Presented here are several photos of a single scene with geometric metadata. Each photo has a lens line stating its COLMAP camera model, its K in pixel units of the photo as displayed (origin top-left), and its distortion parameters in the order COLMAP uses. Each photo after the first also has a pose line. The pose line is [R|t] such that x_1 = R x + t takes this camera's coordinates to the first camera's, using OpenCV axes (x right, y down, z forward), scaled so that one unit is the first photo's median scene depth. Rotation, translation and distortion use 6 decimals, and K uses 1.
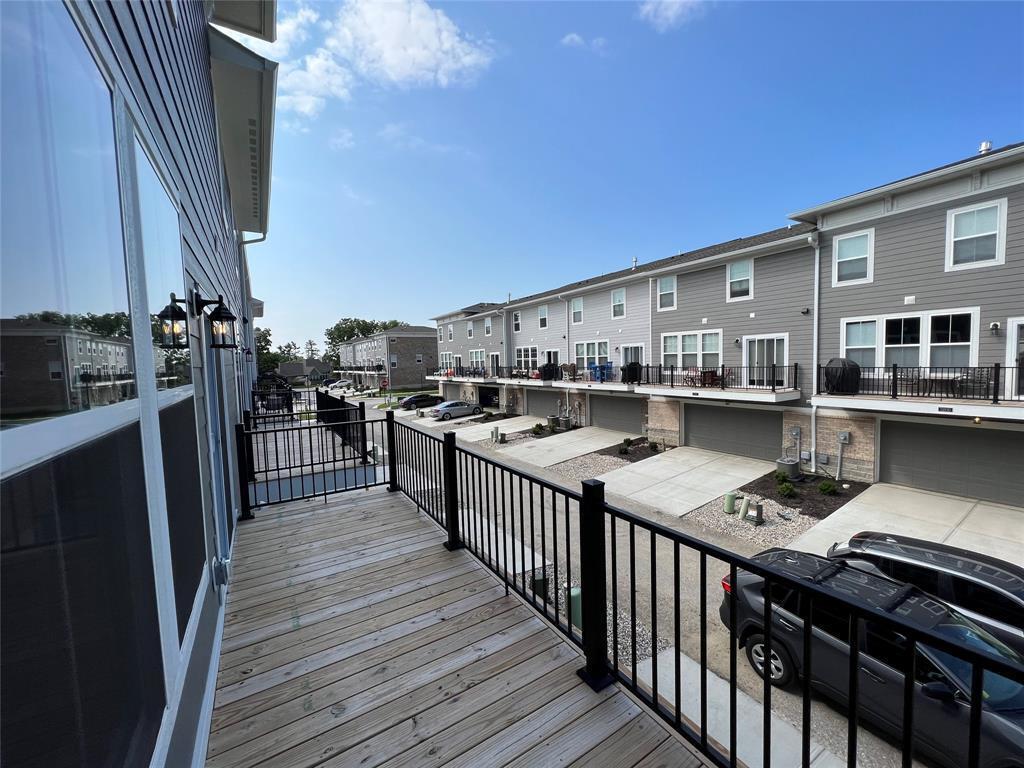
lens RADIAL K [[415.0, 0, 514.3], [0, 415.0, 388.1], [0, 0, 1]] dist [0.003311, 0.000603]
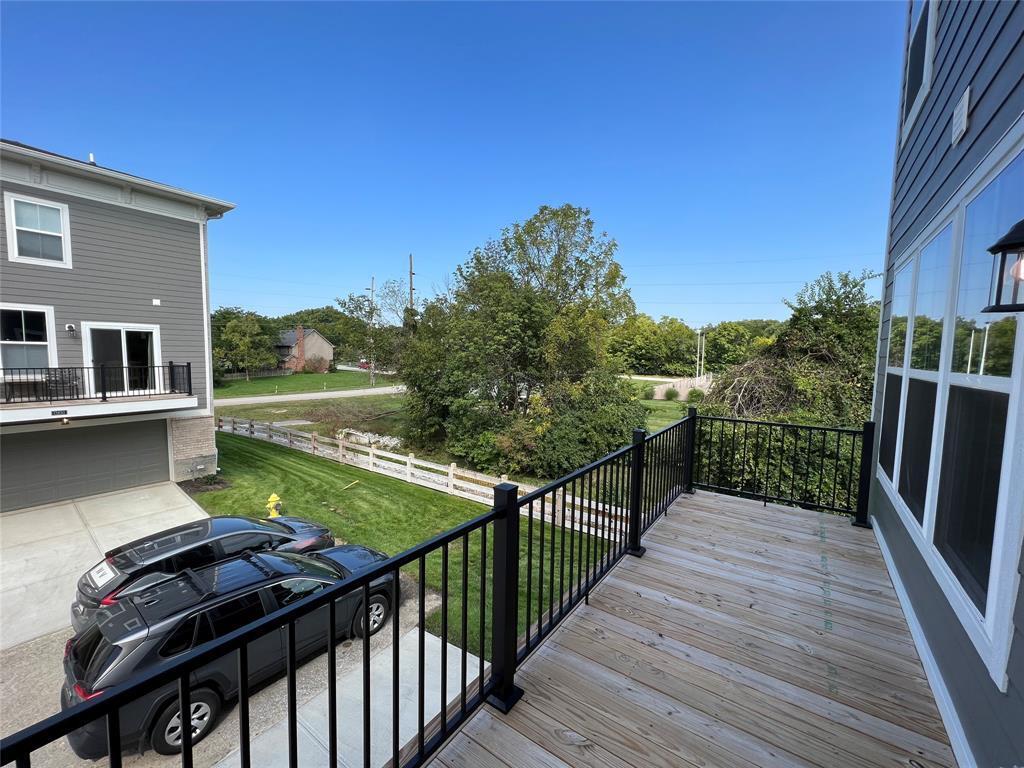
lens RADIAL K [[415.0, 0, 513.5], [0, 415.0, 383.0], [0, 0, 1]] dist [0.003311, 0.000603]
pose [[-0.356628, -0.043817, 0.933219, -0.204285], [0.060258, 0.995741, 0.069781, -0.019010], [-0.932301, 0.081119, -0.352468, 0.358512]]
